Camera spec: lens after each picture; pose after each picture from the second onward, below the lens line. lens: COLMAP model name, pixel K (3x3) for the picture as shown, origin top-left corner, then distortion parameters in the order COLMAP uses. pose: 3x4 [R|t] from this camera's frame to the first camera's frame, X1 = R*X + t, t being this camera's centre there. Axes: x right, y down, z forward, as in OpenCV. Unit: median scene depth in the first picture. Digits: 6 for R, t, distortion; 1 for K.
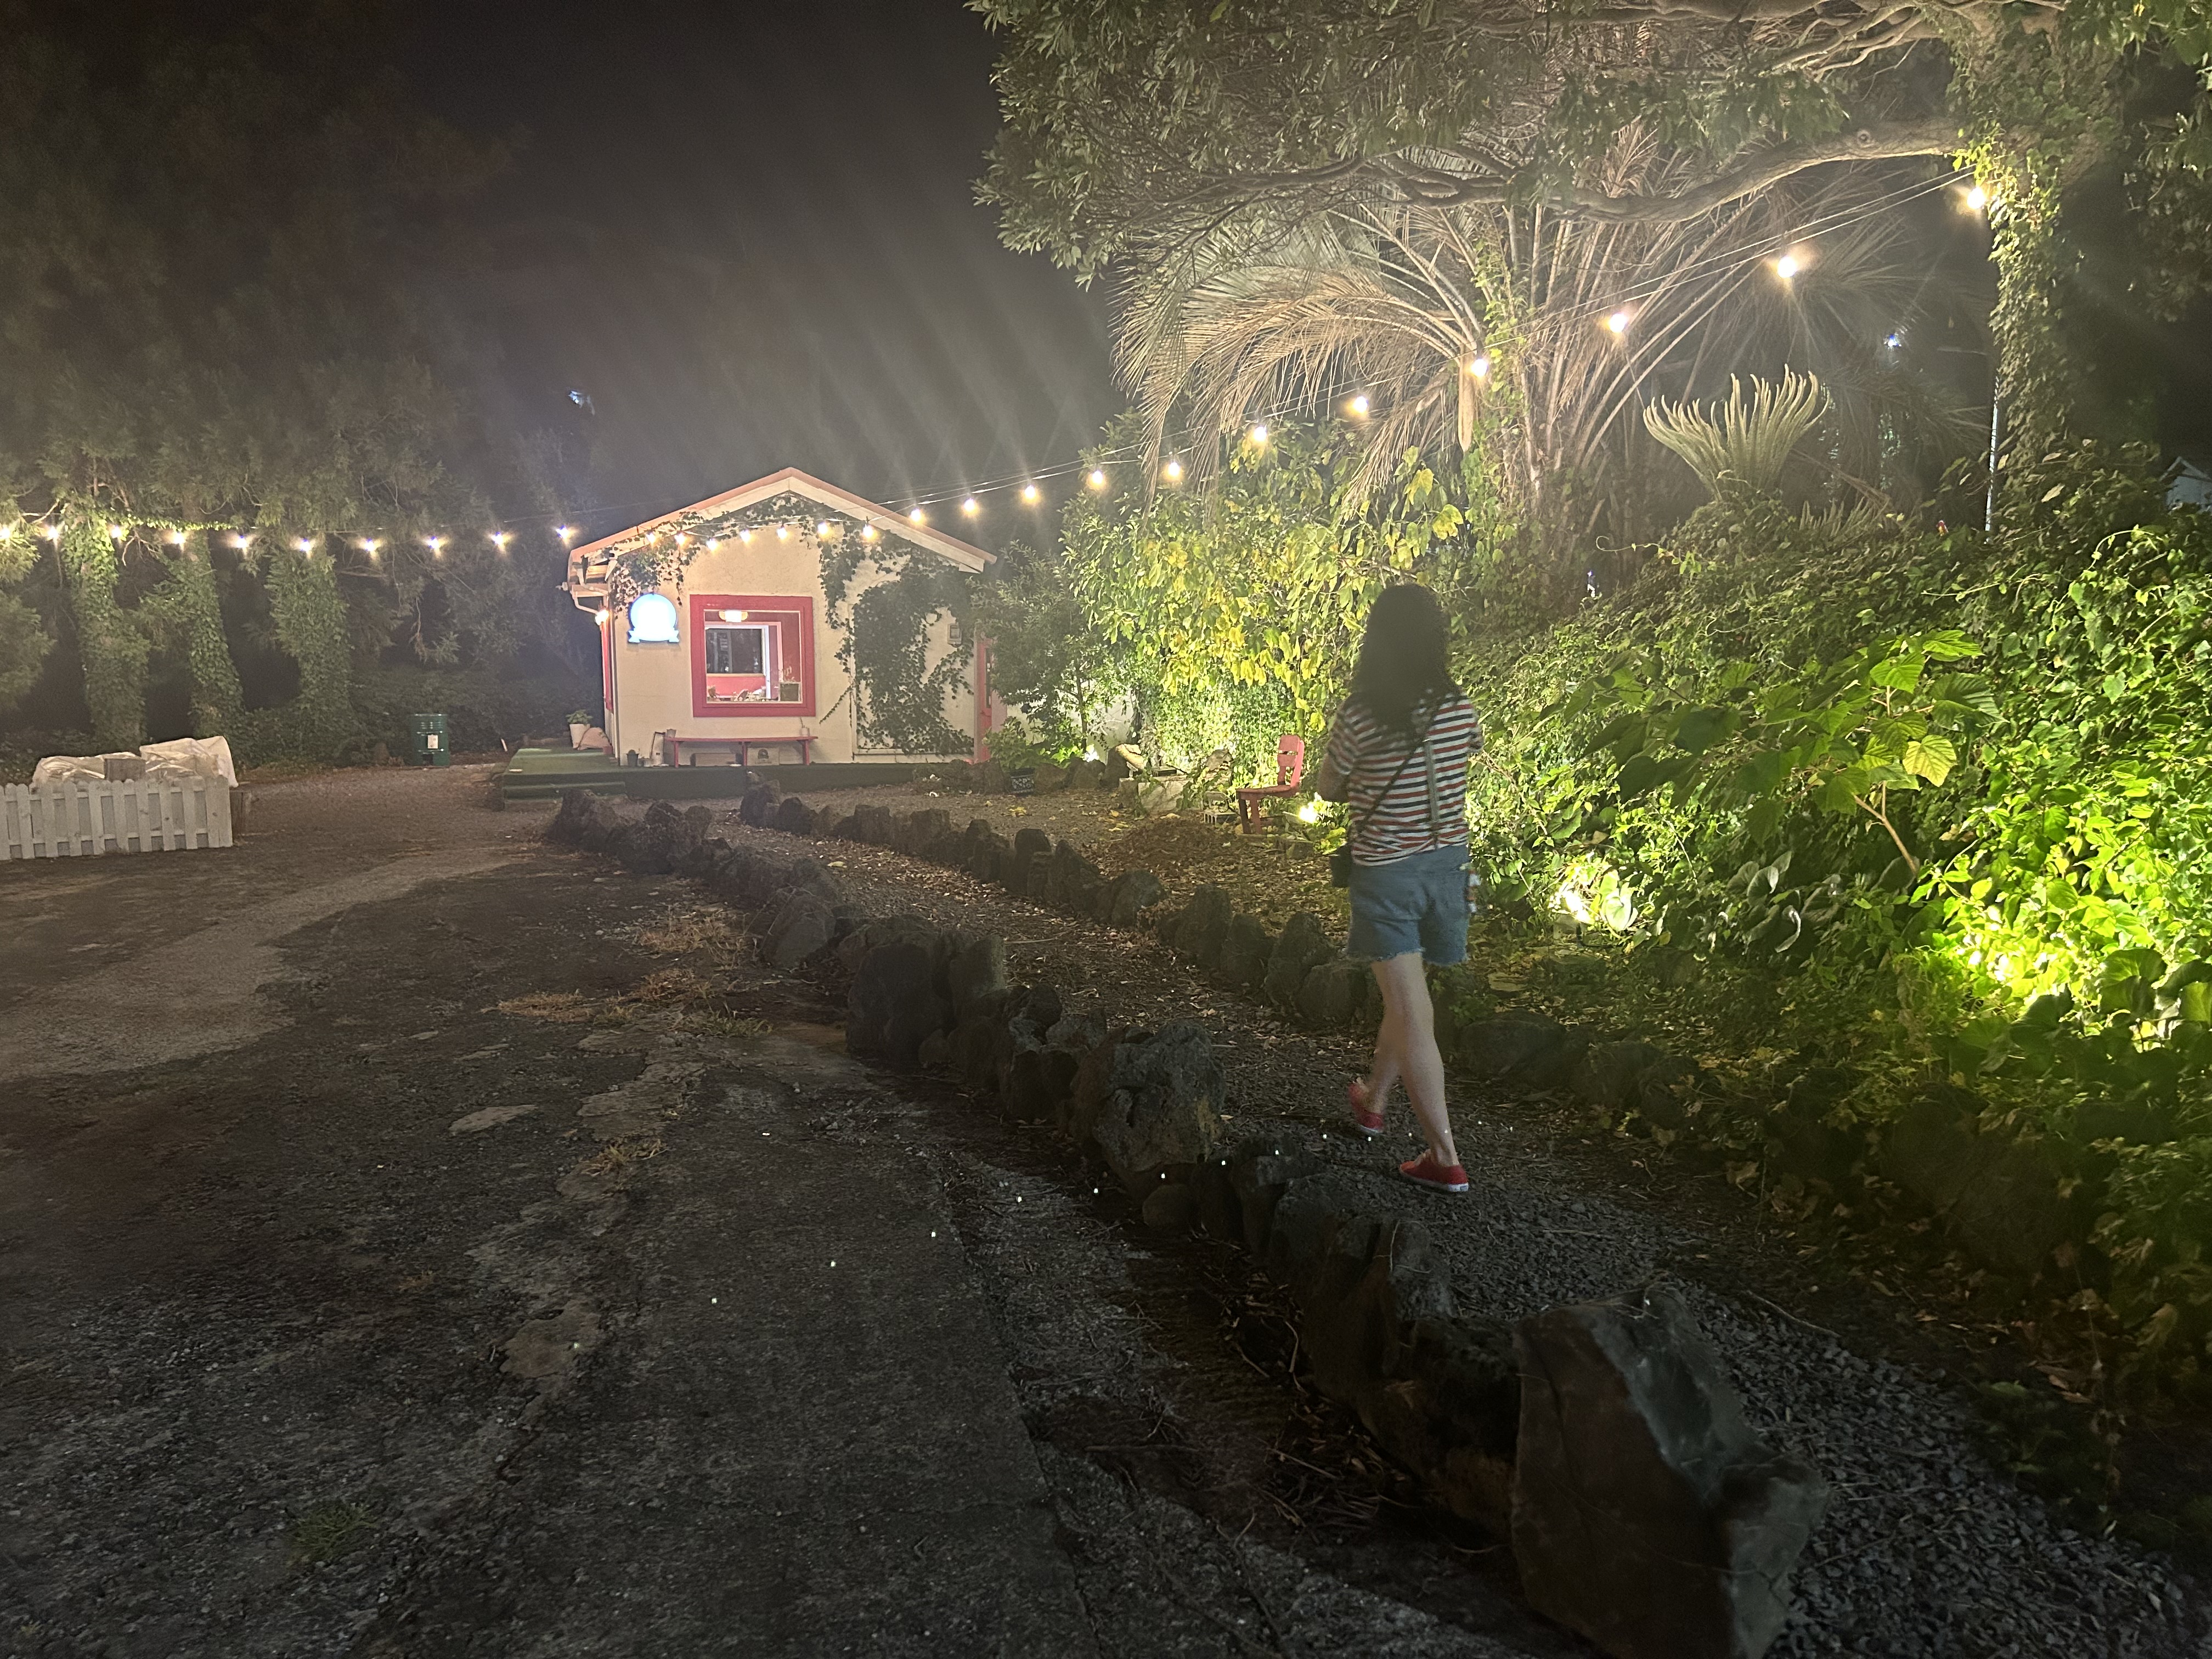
lens RADIAL K [[1710.5, 0, 1106.0], [0, 1710.5, 829.5], [0, 0, 1]] dist [0.070237, -0.003043]
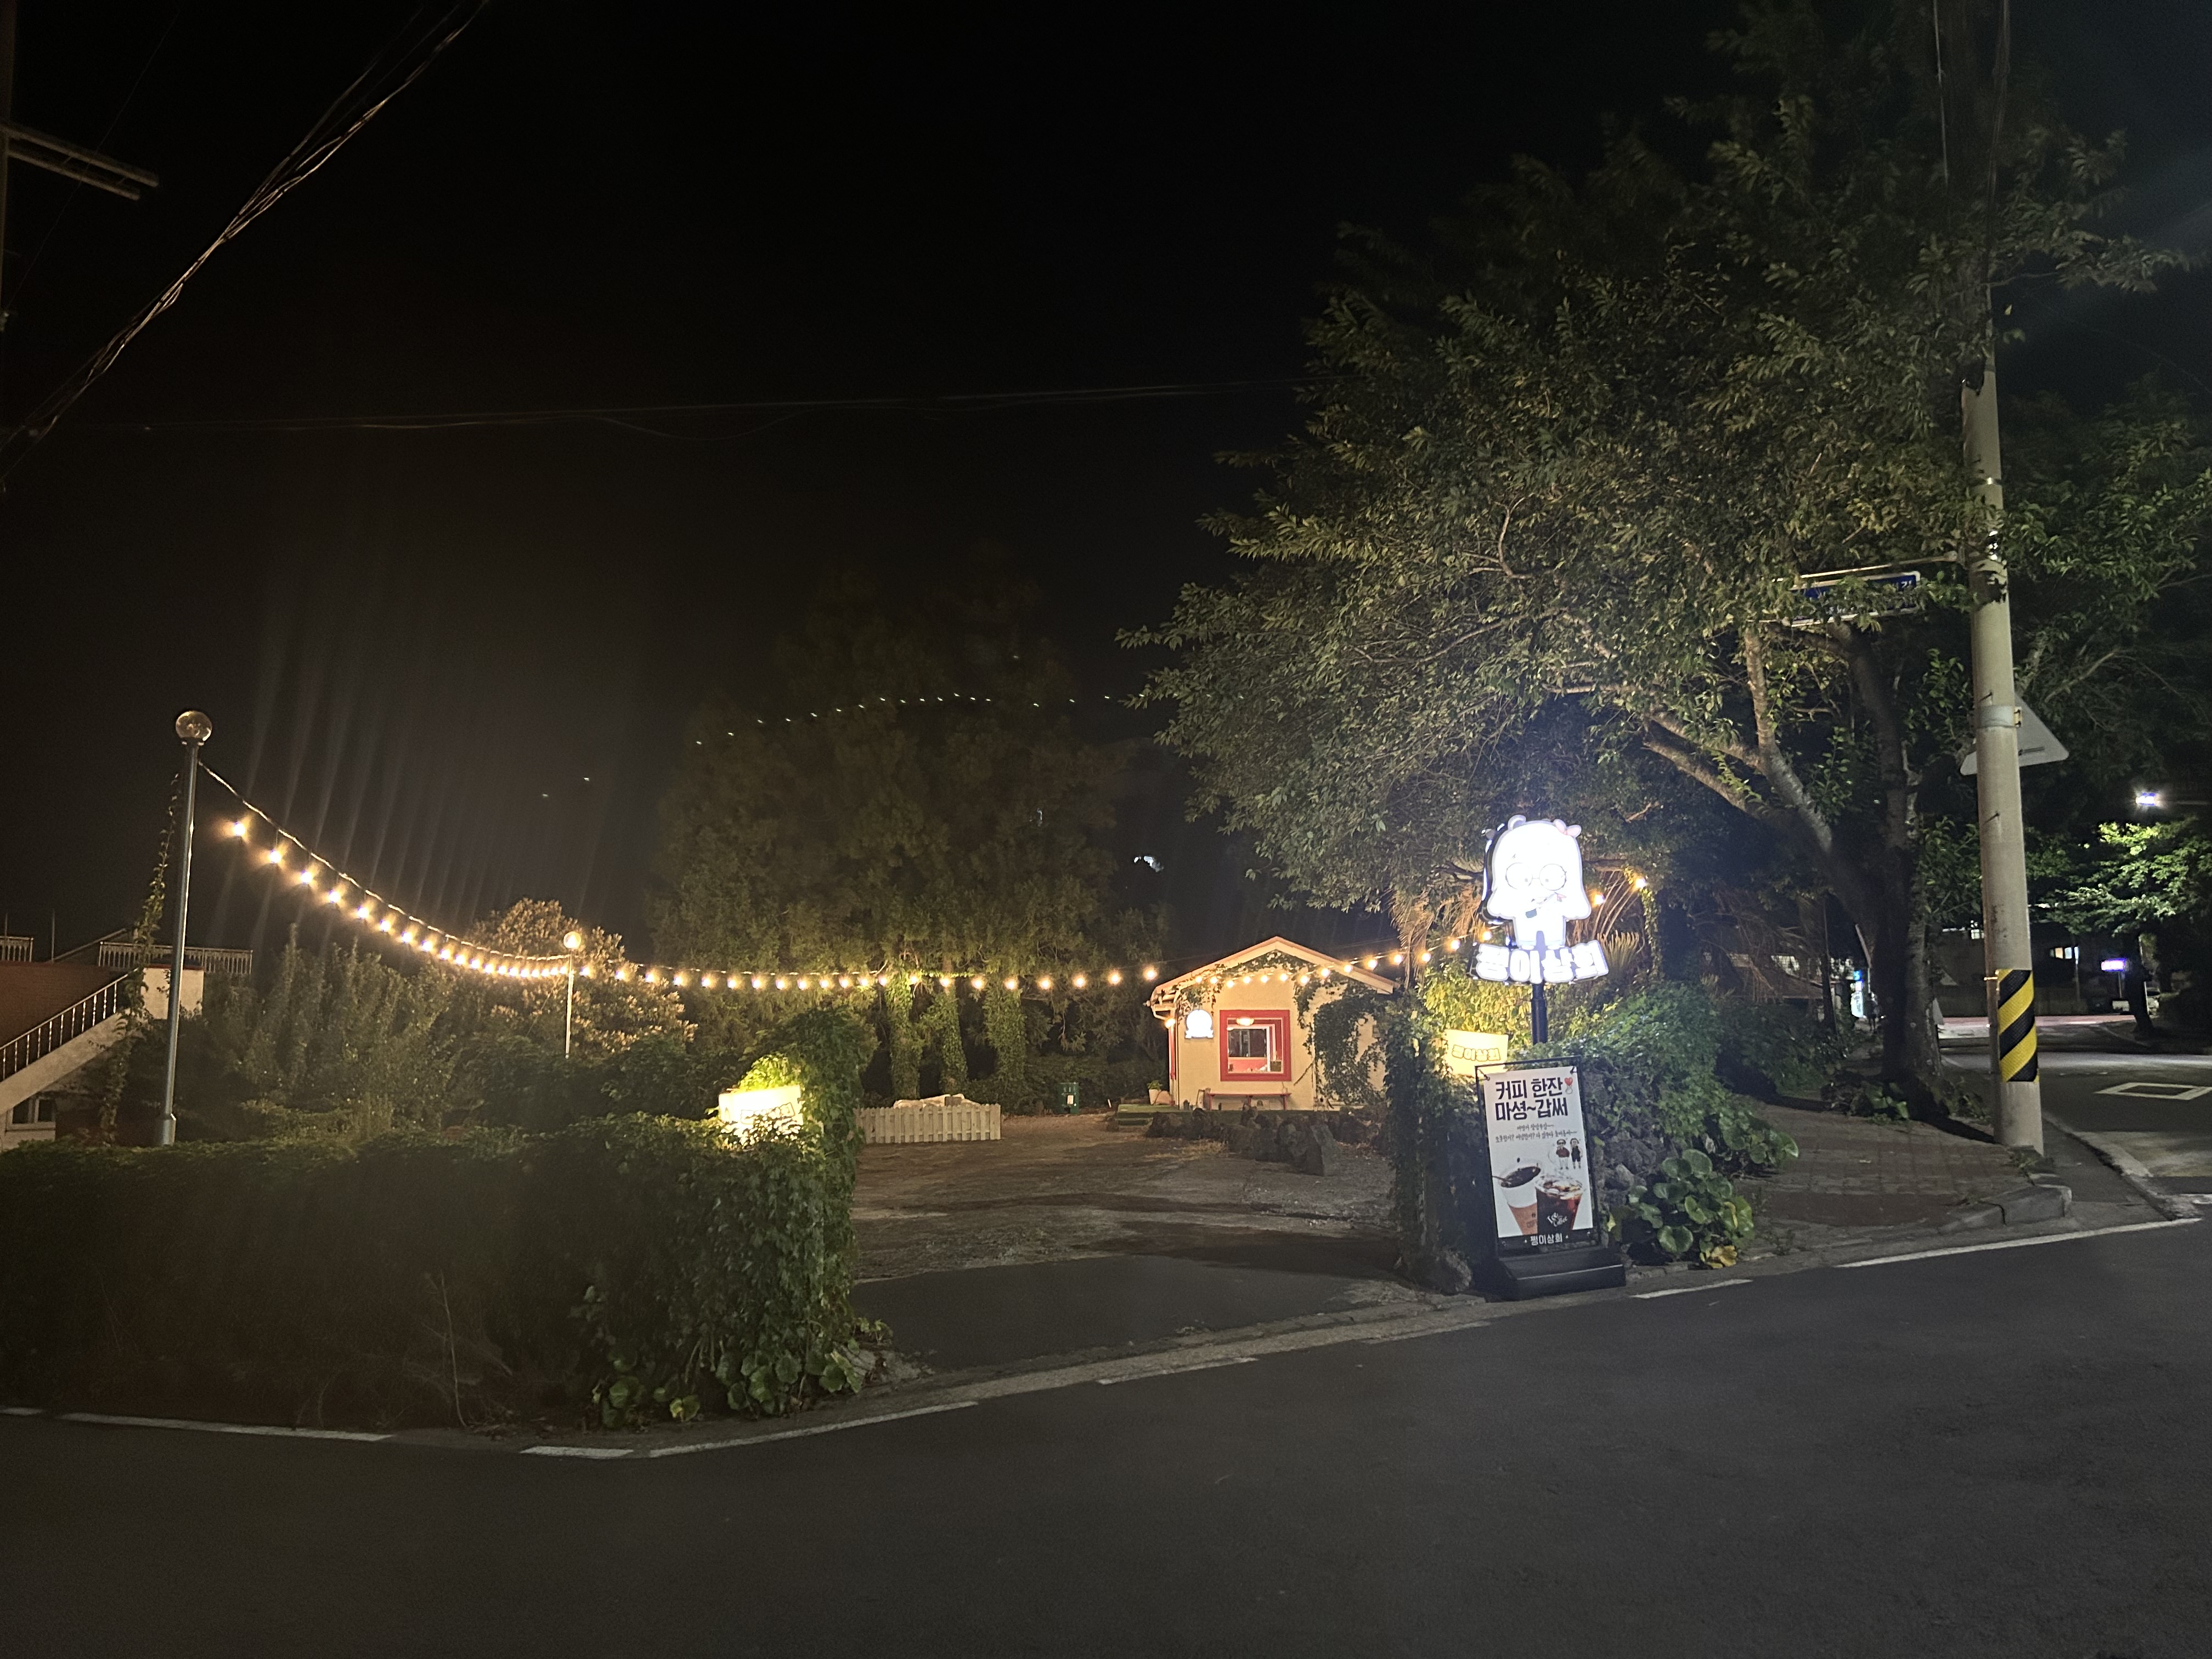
lens RADIAL K [[1710.5, 0, 1106.0], [0, 1710.5, 829.5], [0, 0, 1]] dist [0.070237, -0.003043]
pose [[0.950900, -0.042810, -0.306524, 0.177861], [-0.027805, 0.974567, -0.222365, 0.070264], [0.308248, 0.219970, 0.925525, -0.642948]]
